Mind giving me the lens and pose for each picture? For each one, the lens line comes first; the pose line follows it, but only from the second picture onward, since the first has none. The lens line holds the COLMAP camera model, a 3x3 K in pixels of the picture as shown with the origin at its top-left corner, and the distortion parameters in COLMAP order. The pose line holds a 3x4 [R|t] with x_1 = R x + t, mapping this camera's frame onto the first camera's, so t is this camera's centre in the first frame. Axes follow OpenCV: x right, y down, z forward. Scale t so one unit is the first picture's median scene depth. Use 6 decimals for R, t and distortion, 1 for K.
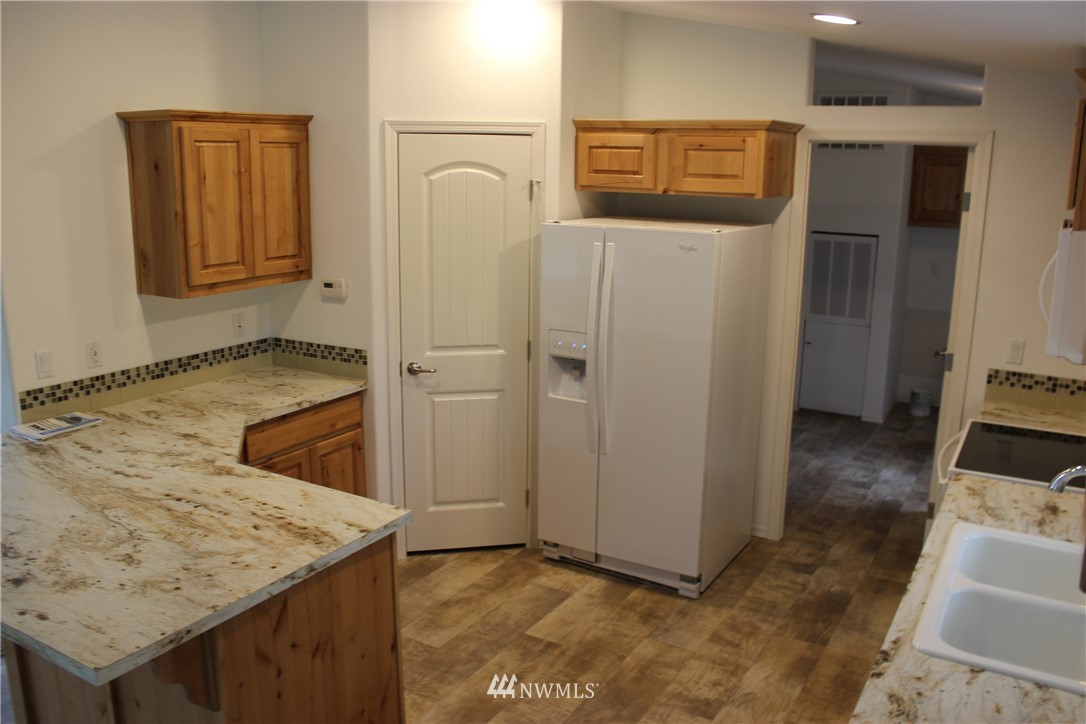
lens RADIAL K [[892.4, 0, 559.7], [0, 892.4, 373.5], [0, 0, 1]] dist [-0.131490, 0.086166]
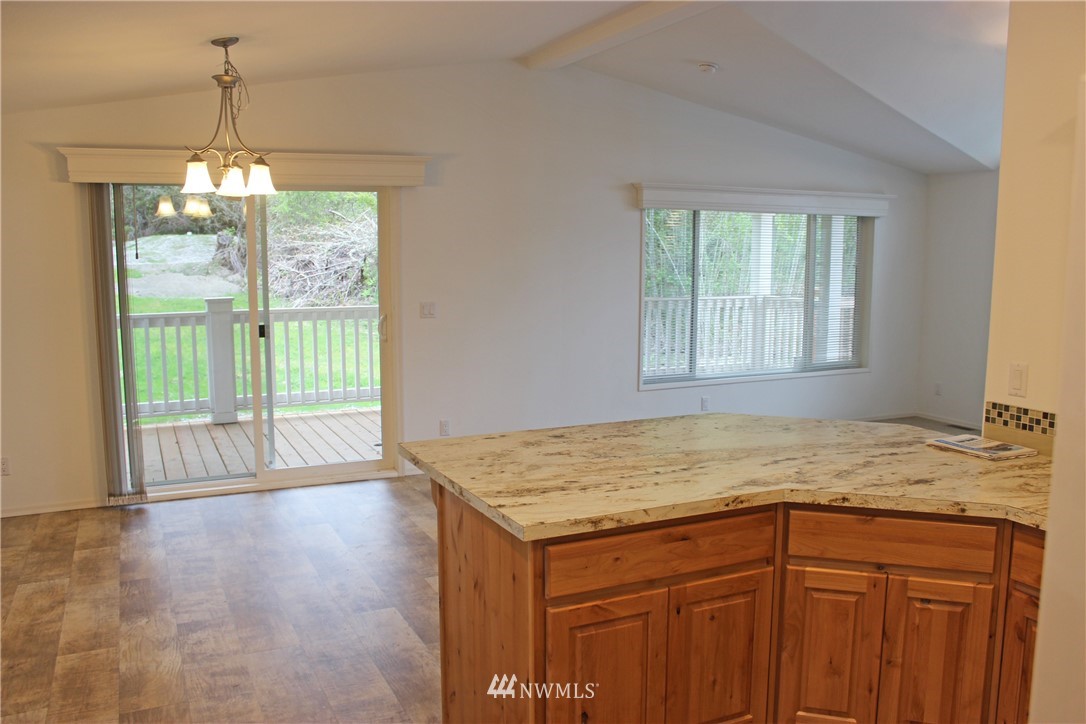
lens RADIAL K [[892.4, 0, 546.8], [0, 892.4, 366.3], [0, 0, 1]] dist [-0.131490, 0.086166]
pose [[-0.565926, 0.089657, -0.819567, 0.321865], [-0.202607, 0.948462, 0.243661, -0.124820], [0.799174, 0.303945, -0.518594, 0.986611]]
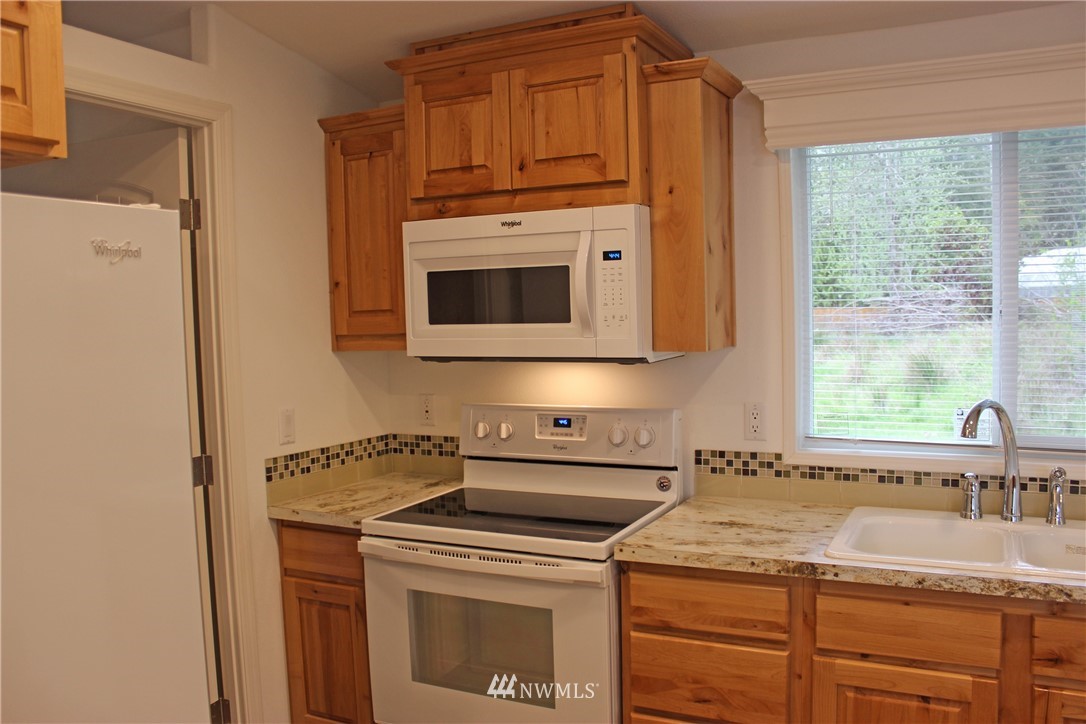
lens RADIAL K [[892.4, 0, 544.6], [0, 892.4, 372.9], [0, 0, 1]] dist [-0.131490, 0.086166]
pose [[-0.057442, -0.081531, 0.995014, -0.202934], [0.258054, 0.961577, 0.093689, -0.084392], [-0.964421, 0.262149, -0.034196, 0.863441]]
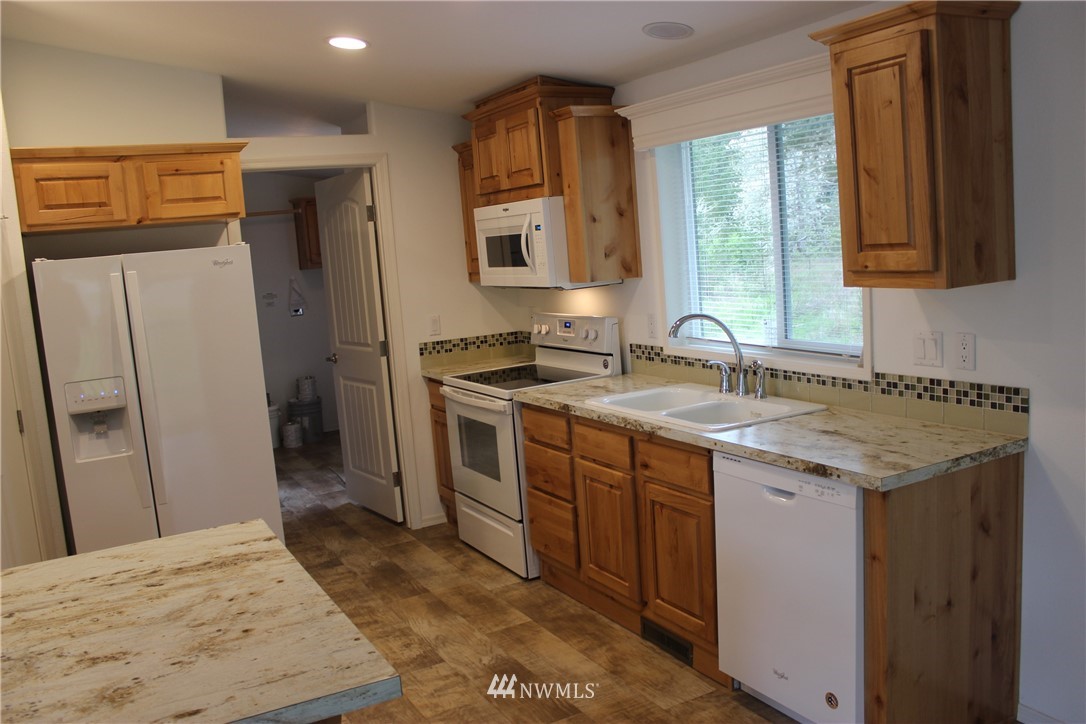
lens RADIAL K [[892.4, 0, 540.1], [0, 892.4, 363.3], [0, 0, 1]] dist [-0.131490, 0.086166]
pose [[0.517402, -0.168239, 0.839042, -0.515432], [0.283111, 0.958924, 0.017694, 0.050953], [-0.807554, 0.228387, 0.543779, 0.200250]]
